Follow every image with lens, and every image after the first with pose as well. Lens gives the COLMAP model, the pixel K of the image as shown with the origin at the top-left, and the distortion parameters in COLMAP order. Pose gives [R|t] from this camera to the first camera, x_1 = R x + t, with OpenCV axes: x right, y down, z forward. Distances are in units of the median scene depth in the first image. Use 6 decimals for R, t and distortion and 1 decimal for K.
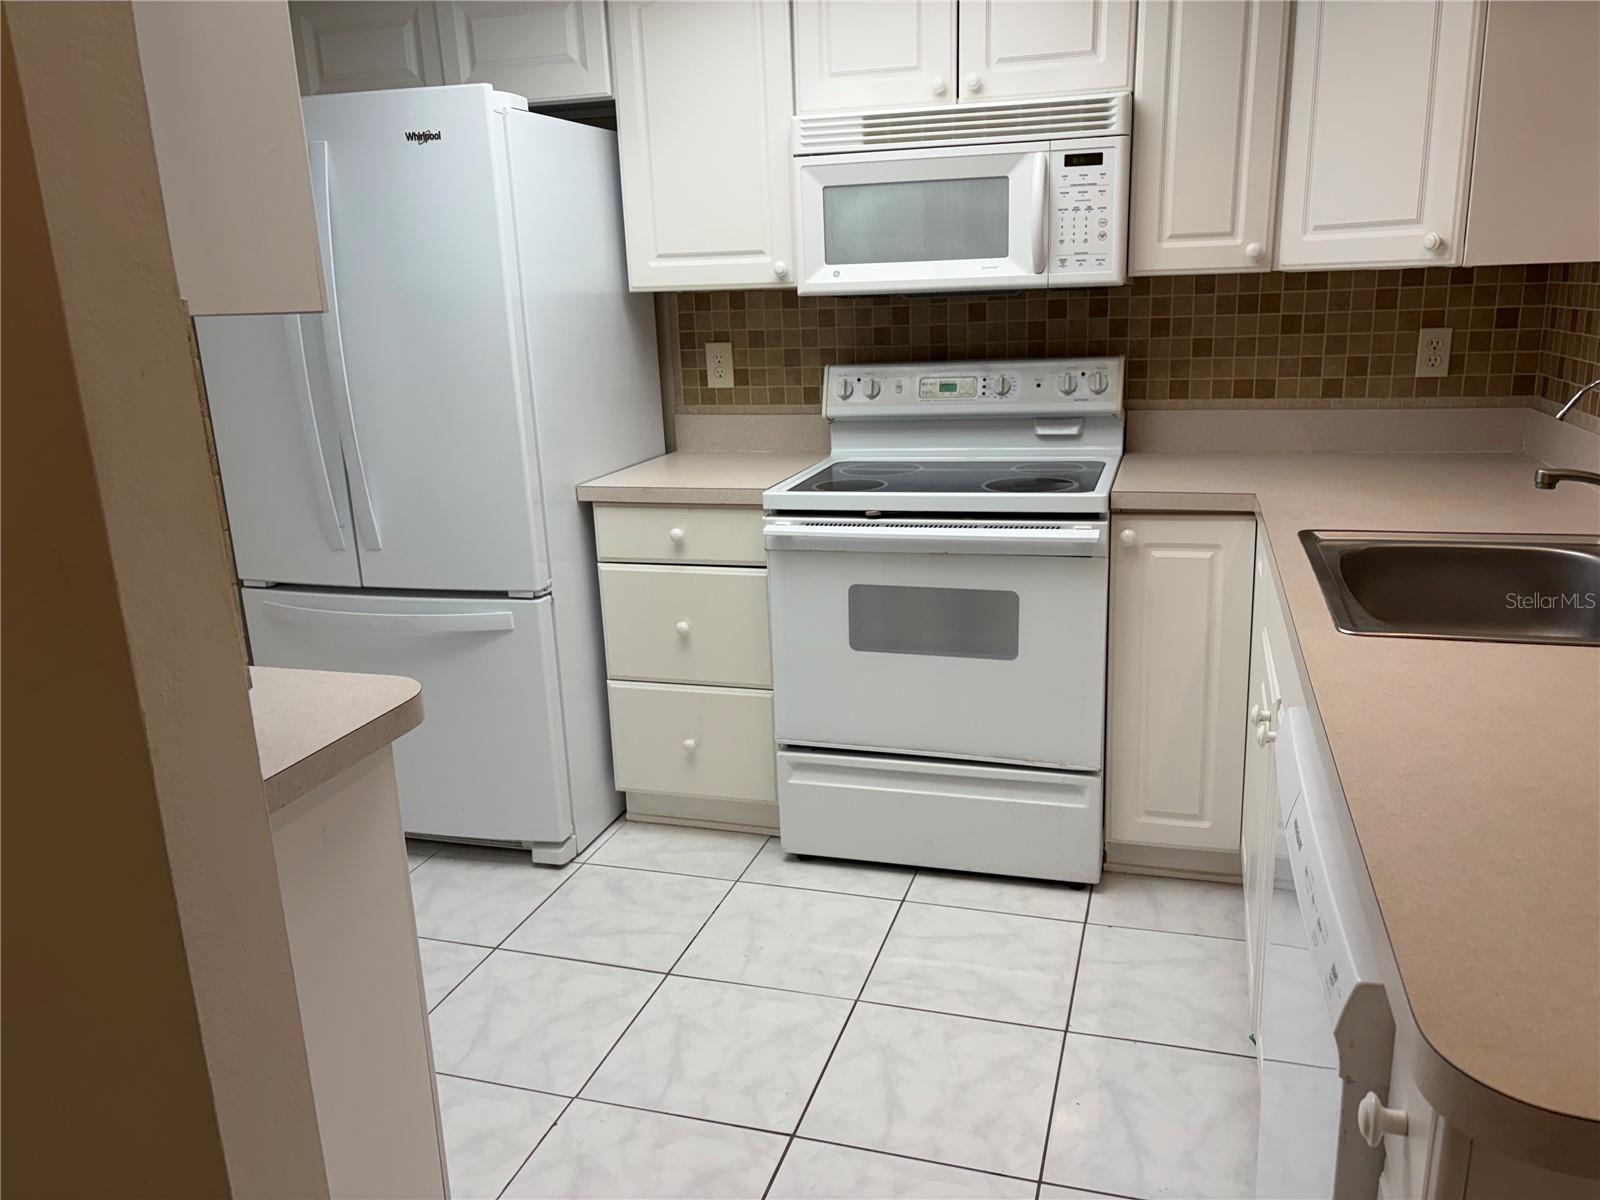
lens RADIAL K [[1226.4, 0, 831.4], [0, 1226.4, 601.9], [0, 0, 1]] dist [0.047154, -0.057024]
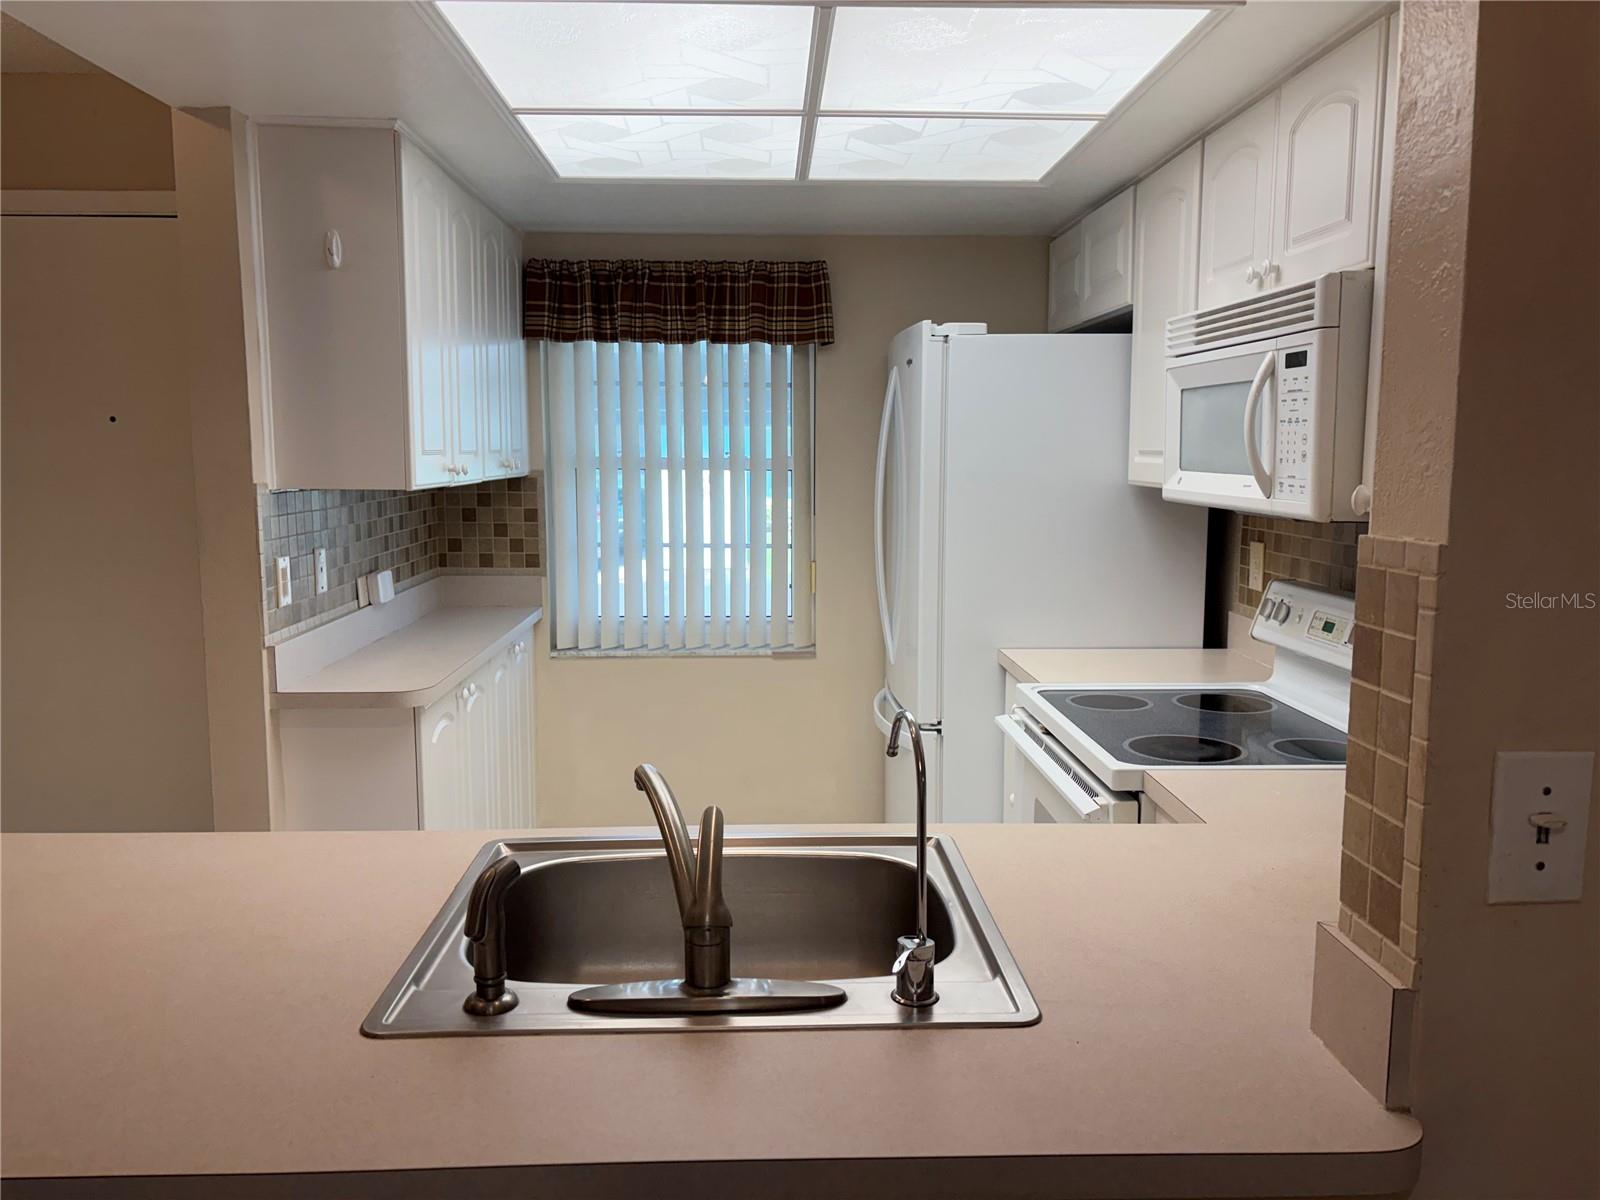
lens RADIAL K [[1226.4, 0, 795.4], [0, 1226.4, 615.9], [0, 0, 1]] dist [0.047154, -0.057024]
pose [[0.307273, 0.166245, -0.936988, 0.794864], [-0.253304, 0.963389, 0.087862, -0.177379], [0.917290, 0.210345, 0.338134, 0.446931]]
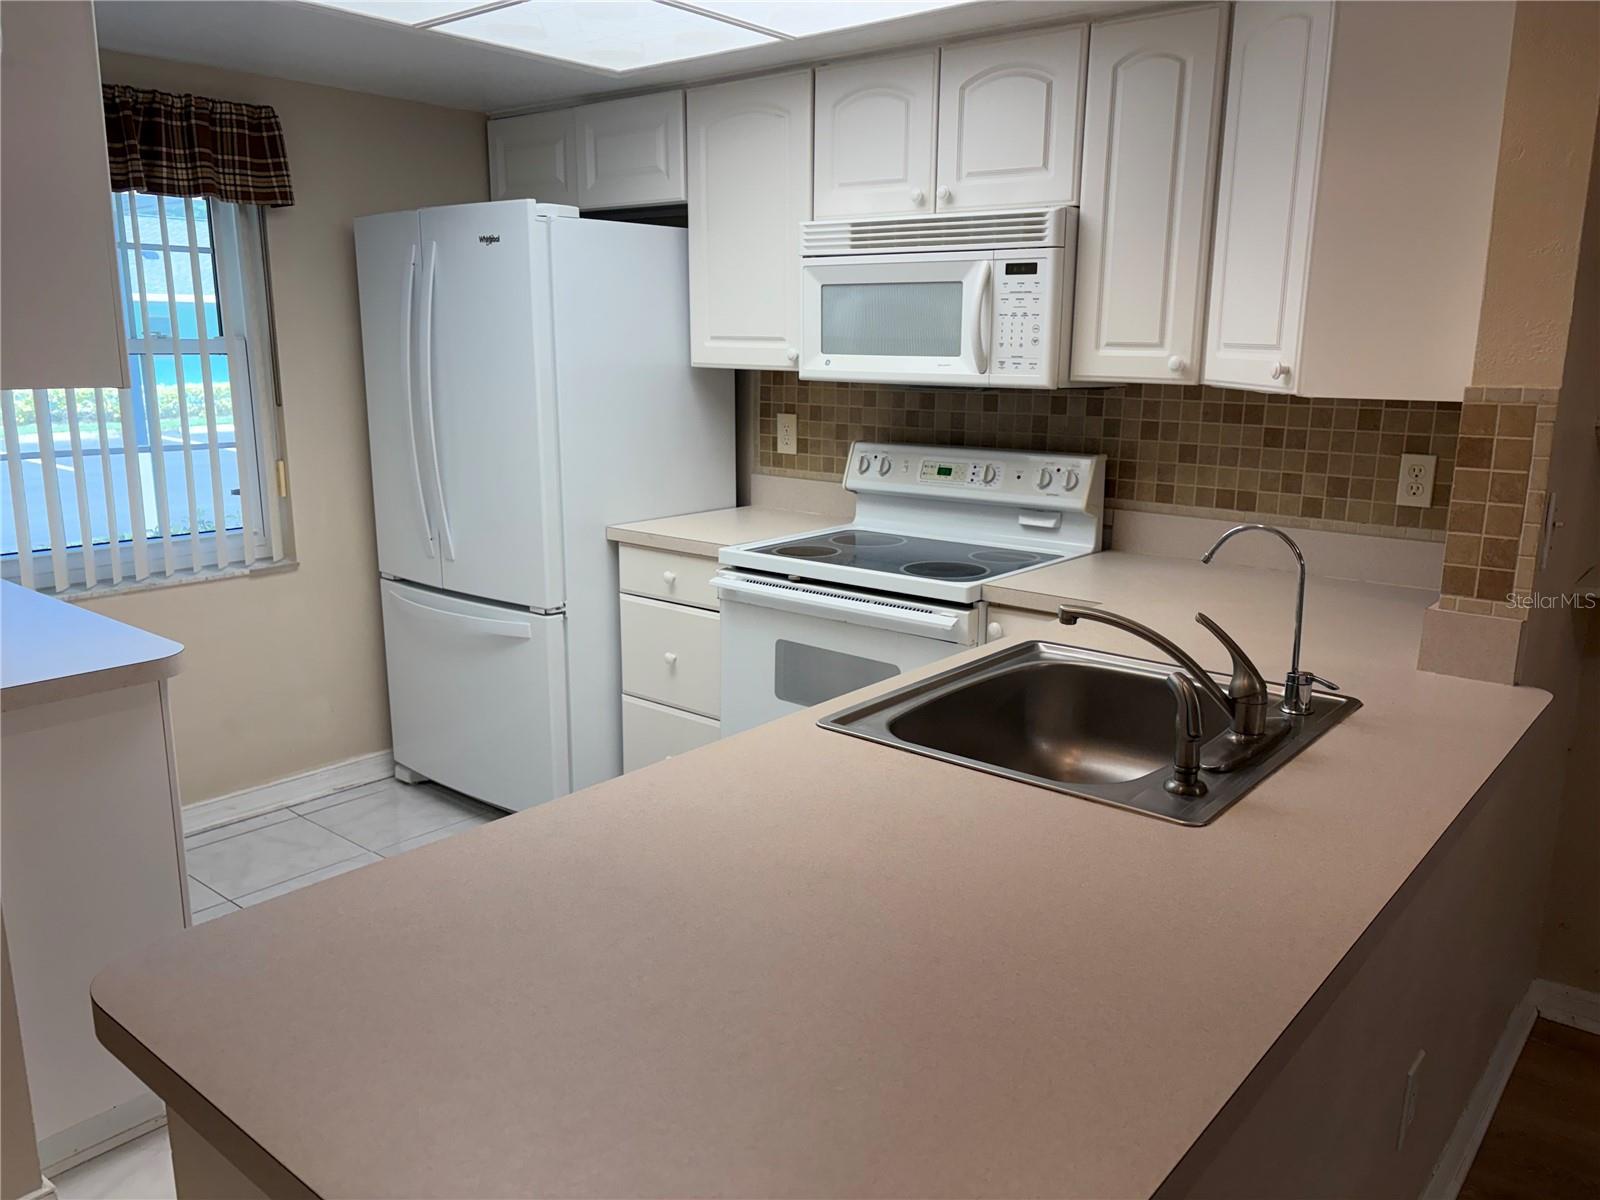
lens RADIAL K [[1226.4, 0, 810.7], [0, 1226.4, 617.1], [0, 0, 1]] dist [0.047154, -0.057024]
pose [[0.917666, 0.131194, -0.375070, 0.436089], [-0.140363, 0.990096, 0.002901, -0.039471], [0.371736, 0.049984, 0.926992, -0.022324]]
